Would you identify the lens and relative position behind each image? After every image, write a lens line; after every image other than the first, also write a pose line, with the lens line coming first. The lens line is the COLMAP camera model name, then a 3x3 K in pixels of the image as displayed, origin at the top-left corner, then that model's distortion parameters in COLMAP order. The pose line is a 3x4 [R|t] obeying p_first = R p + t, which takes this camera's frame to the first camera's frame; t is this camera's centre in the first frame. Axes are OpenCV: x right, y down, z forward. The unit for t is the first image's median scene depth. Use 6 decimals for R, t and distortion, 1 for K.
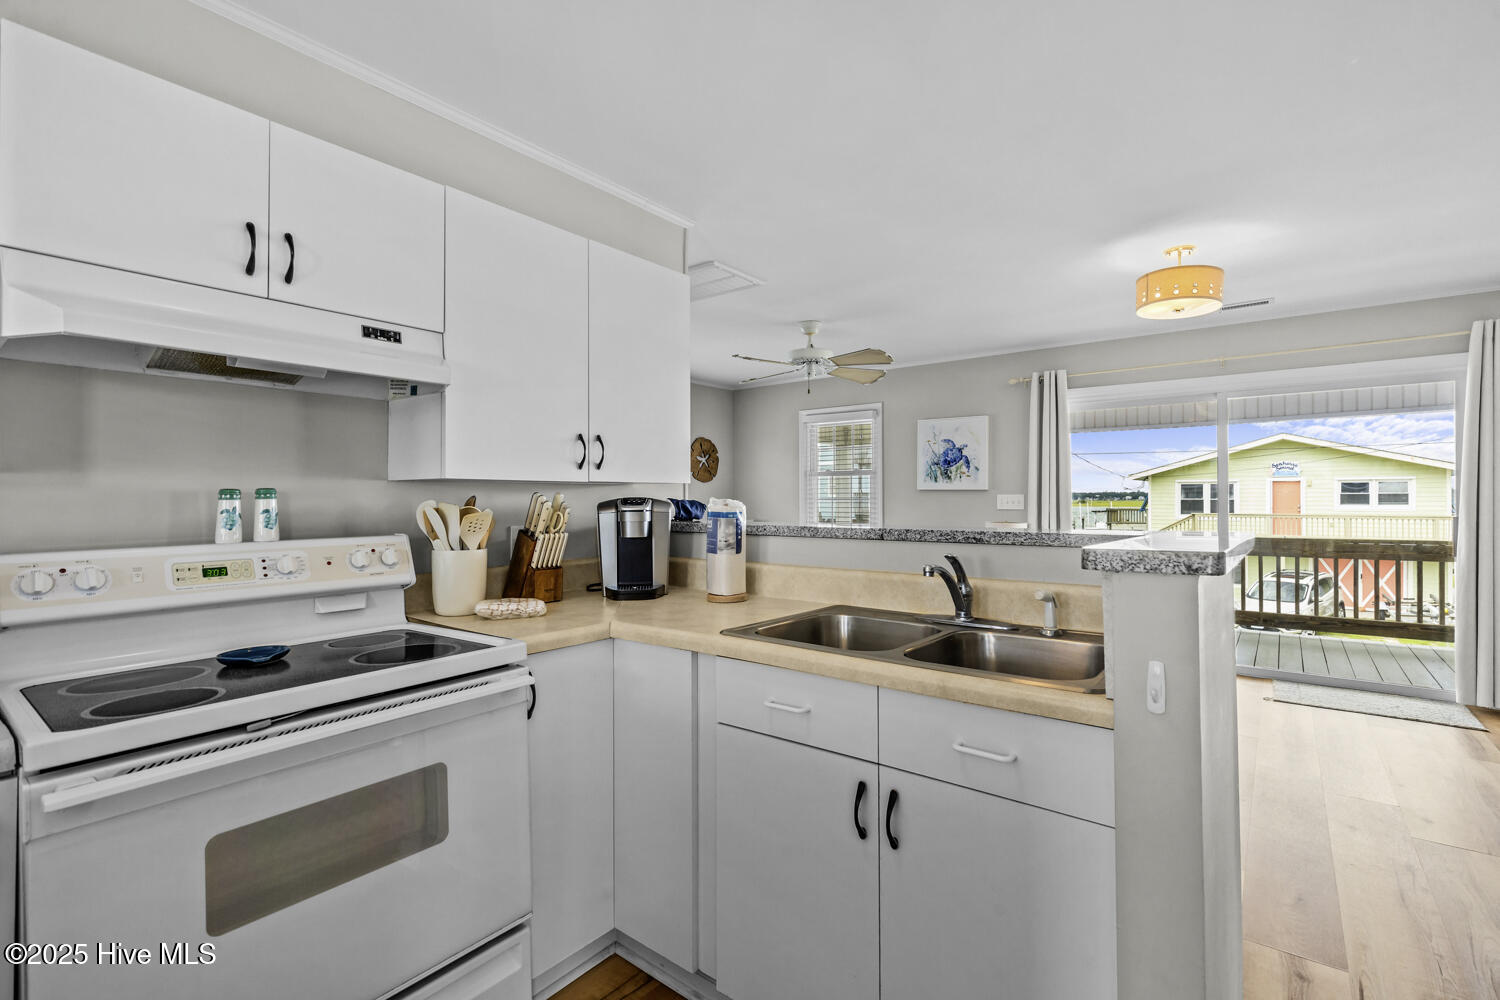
lens RADIAL K [[681.5, 0, 764.6], [0, 681.5, 495.9], [0, 0, 1]] dist [0.005902, -0.000497]
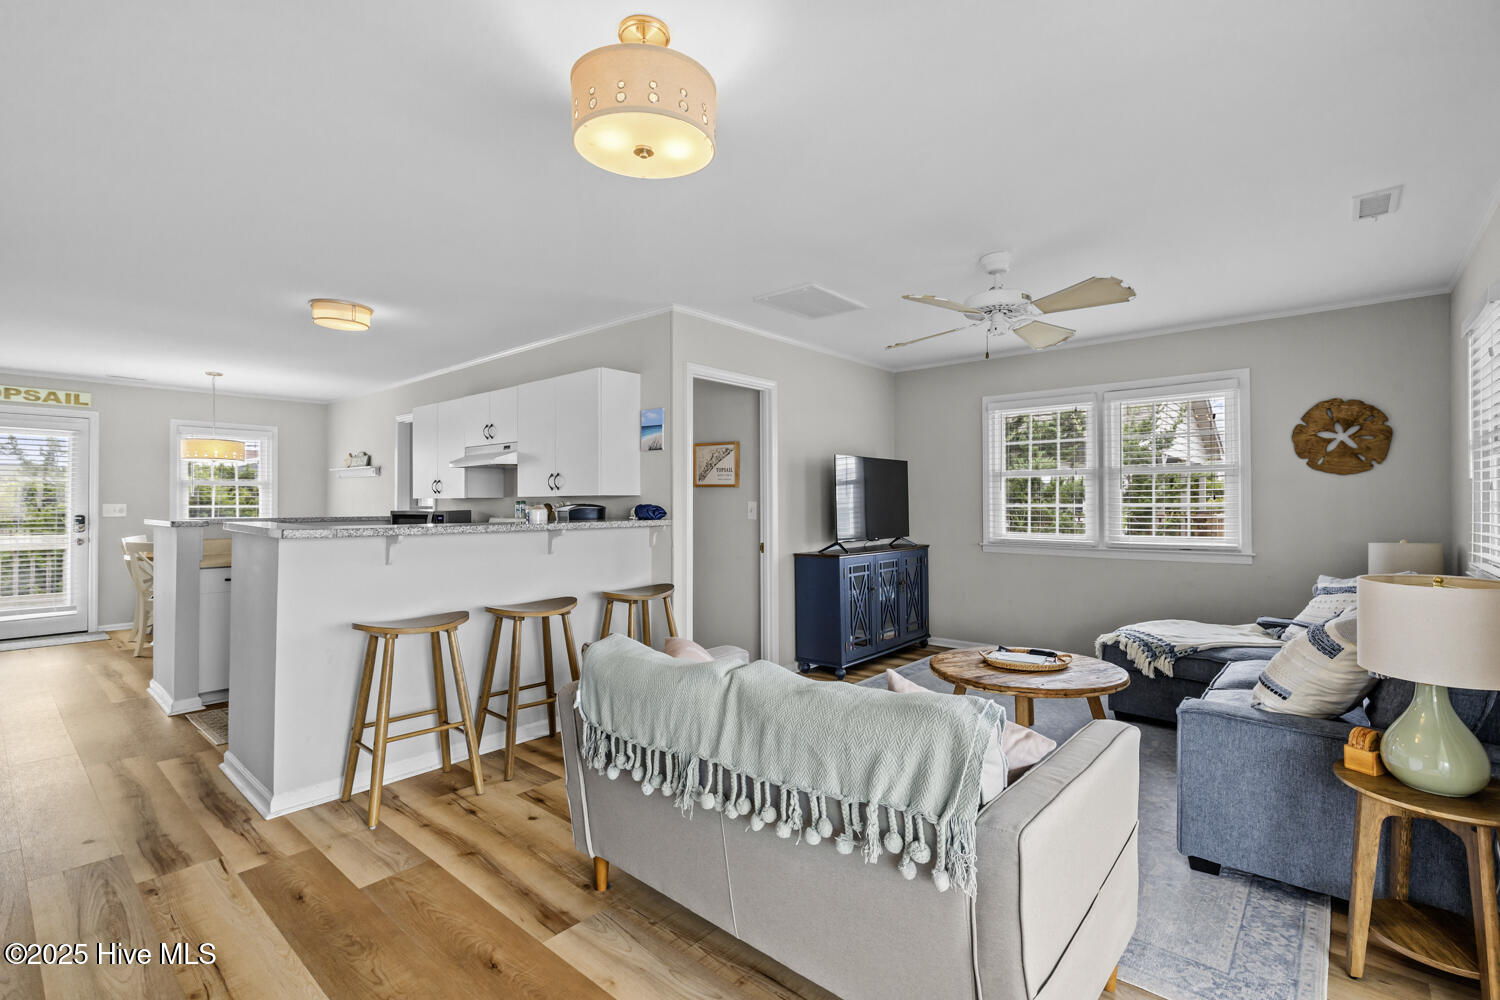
lens RADIAL K [[681.5, 0, 753.6], [0, 681.5, 496.9], [0, 0, 1]] dist [0.005902, -0.000497]
pose [[-0.069360, -0.004998, -0.997579, 0.806314], [0.007431, 0.999957, -0.005526, -0.001331], [0.997564, -0.007796, -0.069320, 0.802527]]
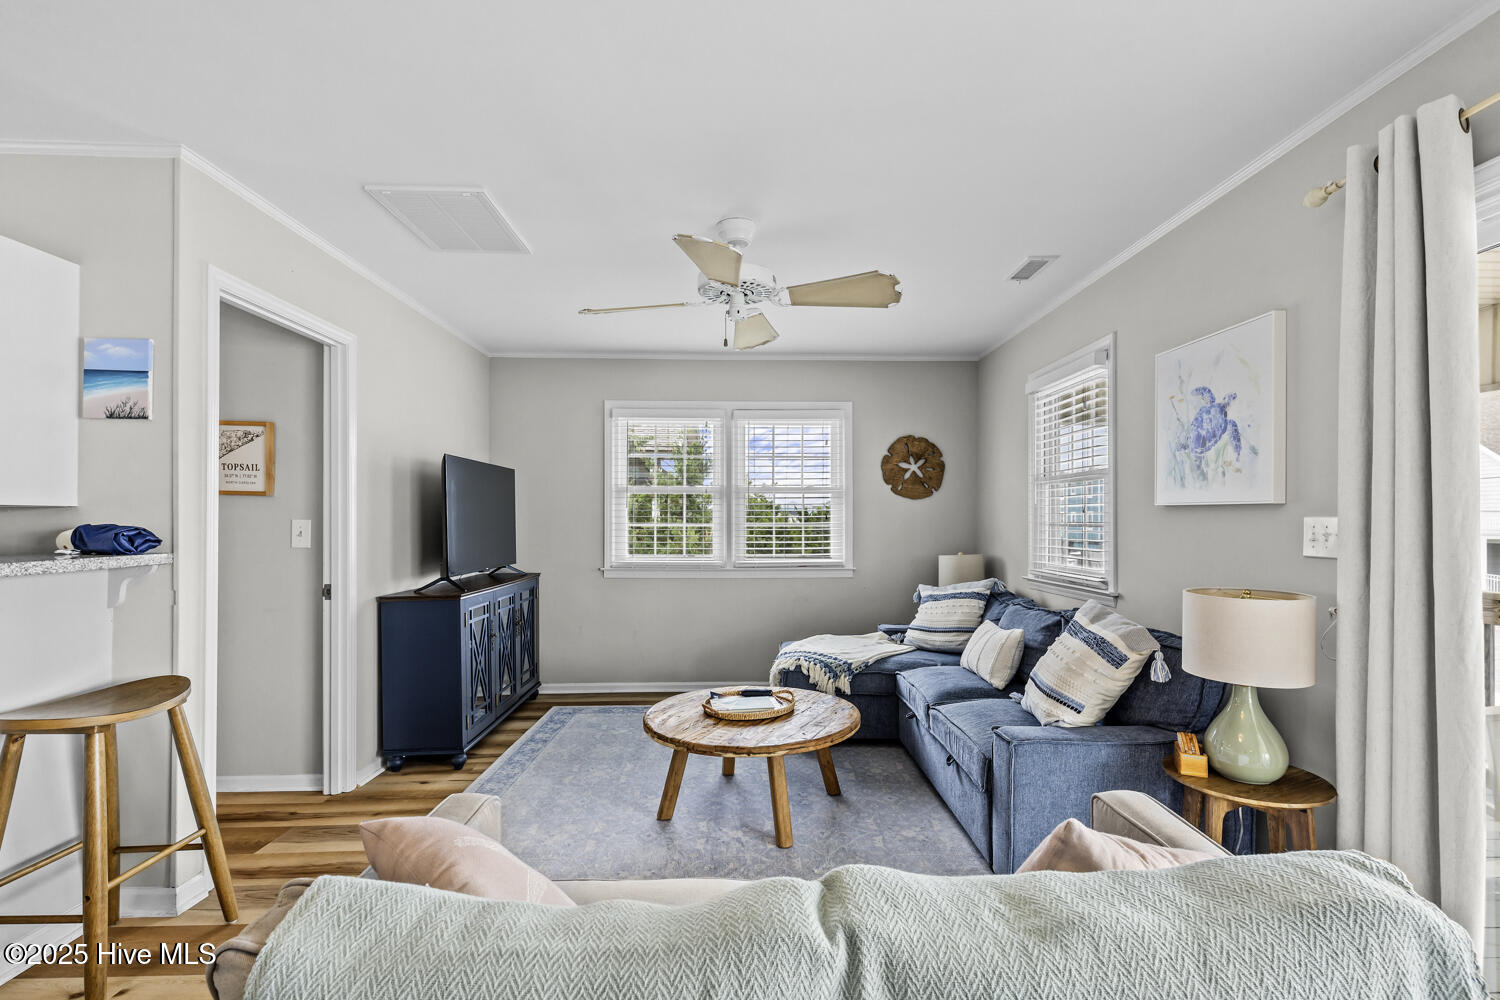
lens RADIAL K [[681.5, 0, 760.0], [0, 681.5, 517.6], [0, 0, 1]] dist [0.005902, -0.000497]
pose [[0.628628, 0.000249, -0.777706, 0.542995], [0.001099, 0.999999, 0.001209, -0.002109], [0.777706, -0.001615, 0.628626, 0.648595]]
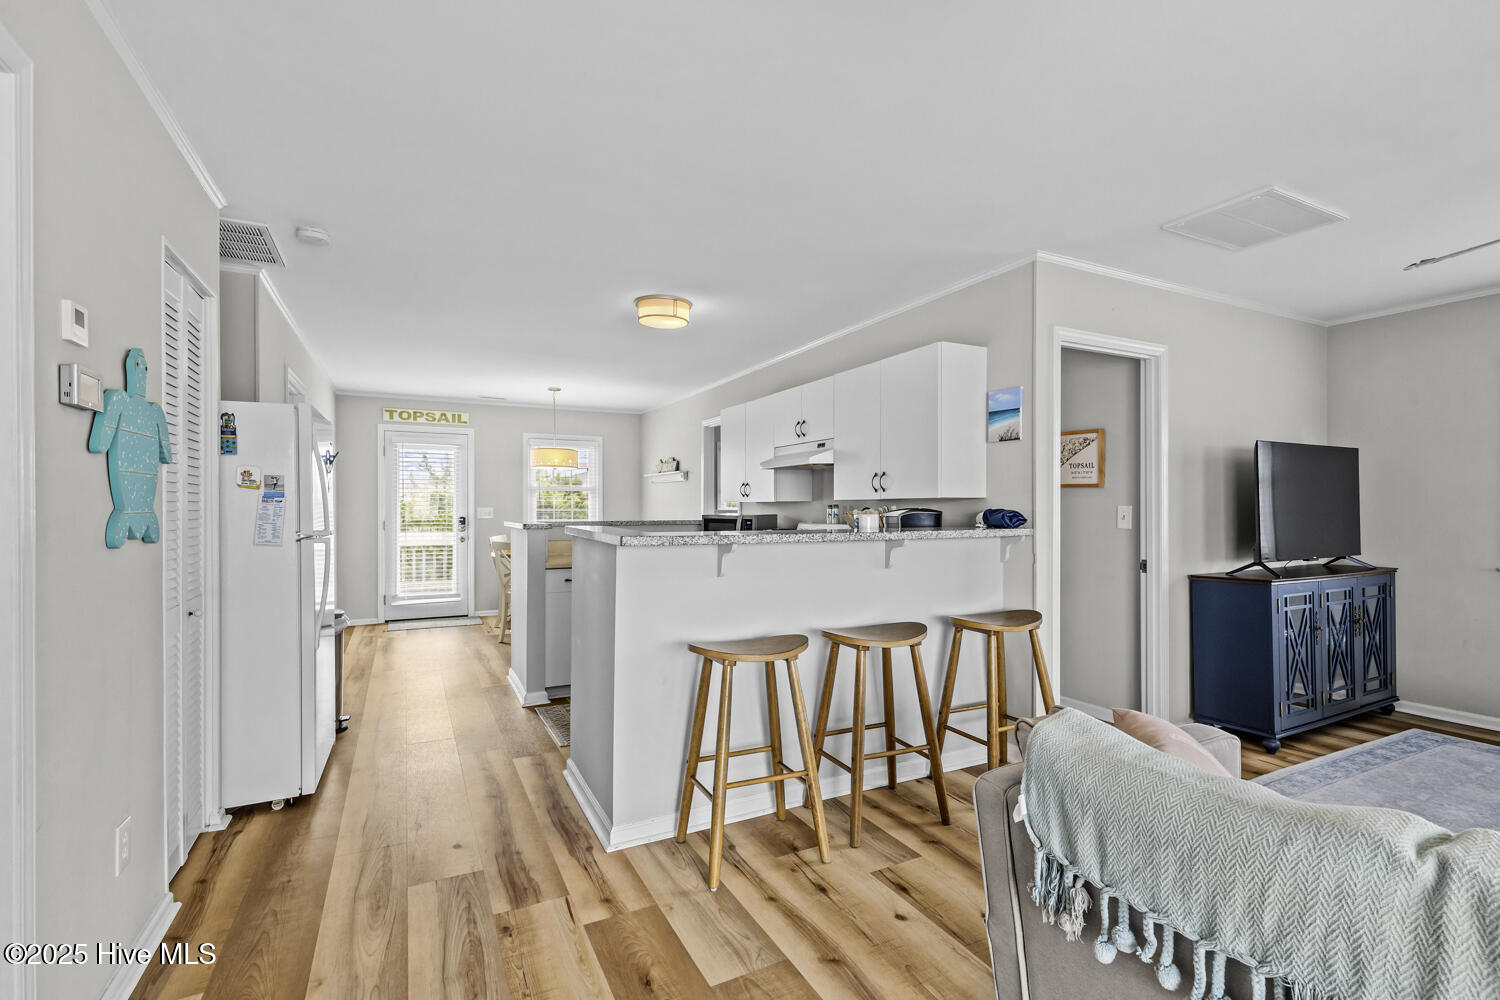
lens RADIAL K [[681.5, 0, 757.7], [0, 681.5, 509.7], [0, 0, 1]] dist [0.005902, -0.000497]
pose [[-0.431567, 0.006523, -0.902057, 0.674851], [0.006953, 0.999968, 0.003905, -0.001179], [0.902054, -0.004587, -0.431599, 0.678045]]
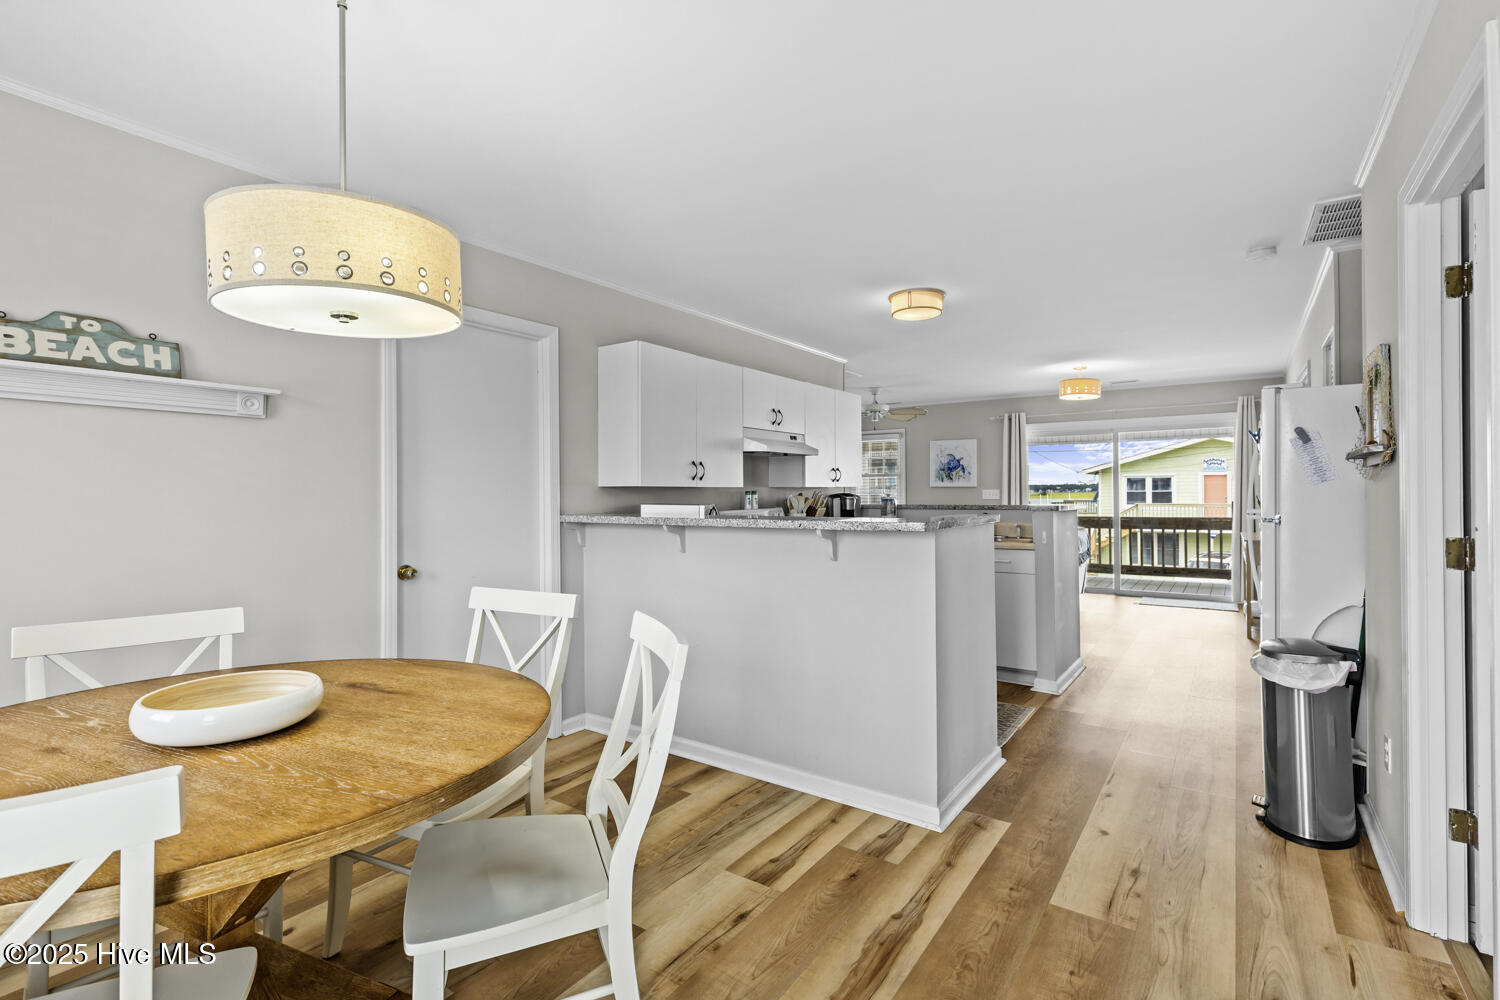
lens RADIAL K [[681.5, 0, 752.5], [0, 681.5, 487.4], [0, 0, 1]] dist [0.005902, -0.000497]
pose [[0.999456, -0.003903, 0.032748, -0.297154], [0.003977, 0.999990, -0.002191, -0.006753], [-0.032739, 0.002320, 0.999461, -0.685766]]
